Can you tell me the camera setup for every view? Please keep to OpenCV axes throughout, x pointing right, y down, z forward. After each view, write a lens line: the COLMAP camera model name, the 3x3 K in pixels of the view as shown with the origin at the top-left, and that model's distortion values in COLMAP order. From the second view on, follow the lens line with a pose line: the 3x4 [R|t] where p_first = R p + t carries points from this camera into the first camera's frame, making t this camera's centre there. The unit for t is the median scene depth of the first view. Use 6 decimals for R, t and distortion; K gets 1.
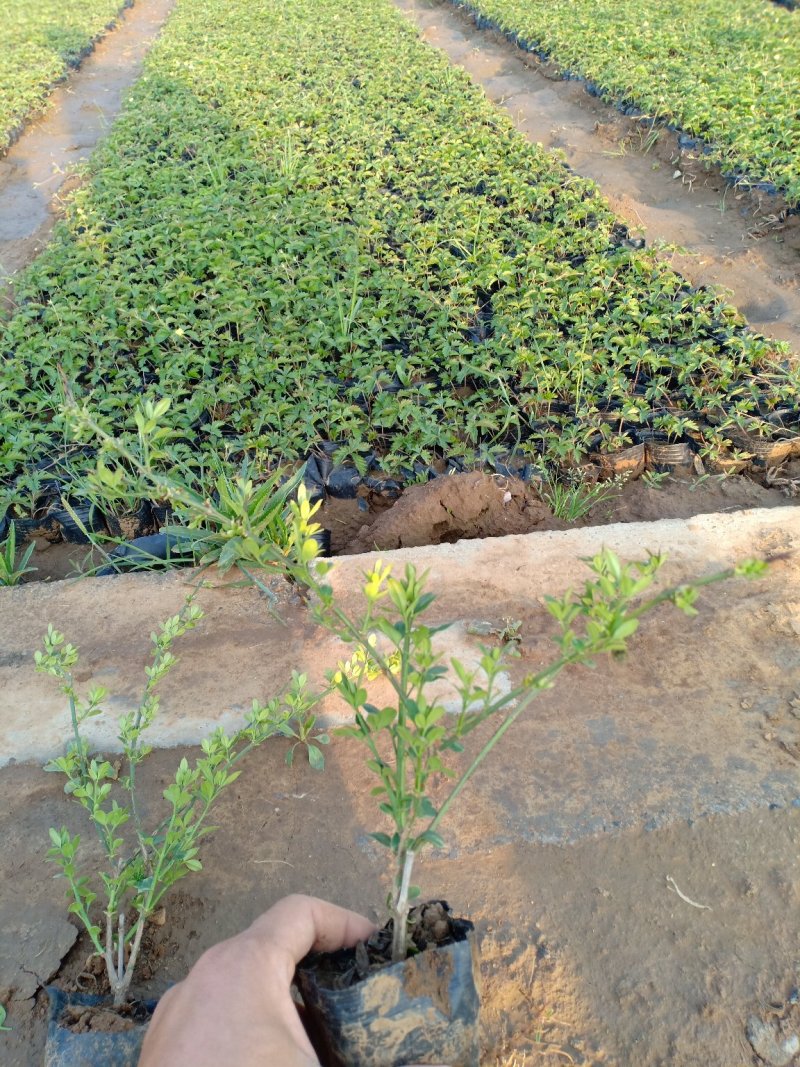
lens RADIAL K [[856.7, 0, 400.0], [0, 856.7, 533.5], [0, 0, 1]] dist [0.111320, -0.156146]
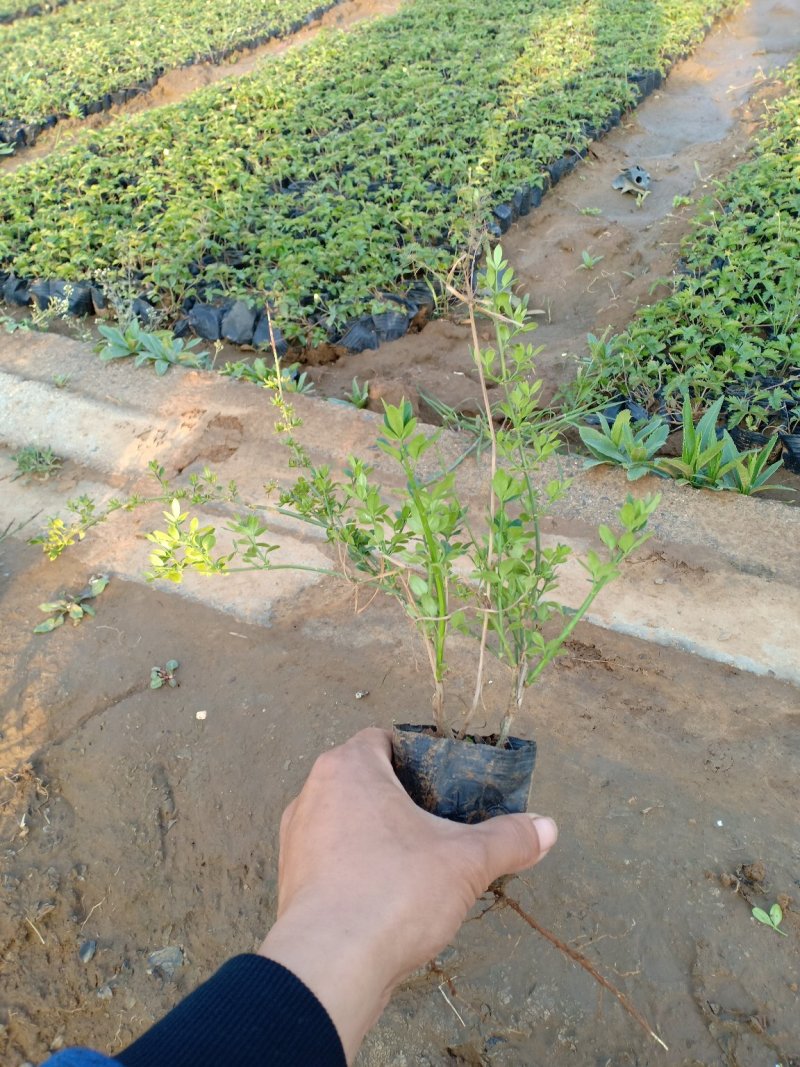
lens RADIAL K [[856.7, 0, 400.0], [0, 856.7, 533.5], [0, 0, 1]] dist [0.111320, -0.156146]
pose [[0.846355, 0.336422, -0.412921, -0.229393], [-0.304401, 0.941701, 0.143317, 0.049436], [0.437063, 0.004397, 0.899420, -0.034131]]
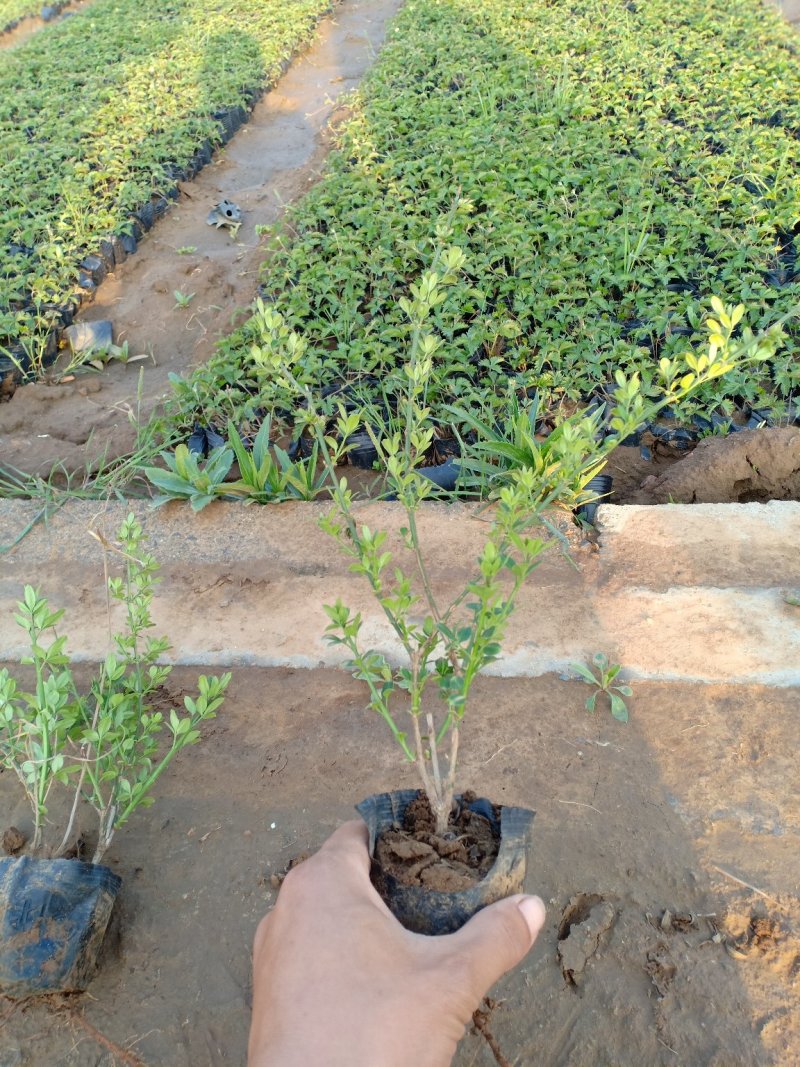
lens RADIAL K [[856.7, 0, 400.0], [0, 856.7, 533.5], [0, 0, 1]] dist [0.111320, -0.156146]
pose [[0.975017, 0.102337, -0.197150, -0.085009], [-0.091284, 0.993741, 0.064383, 0.013377], [0.202505, -0.044777, 0.978257, 0.007333]]
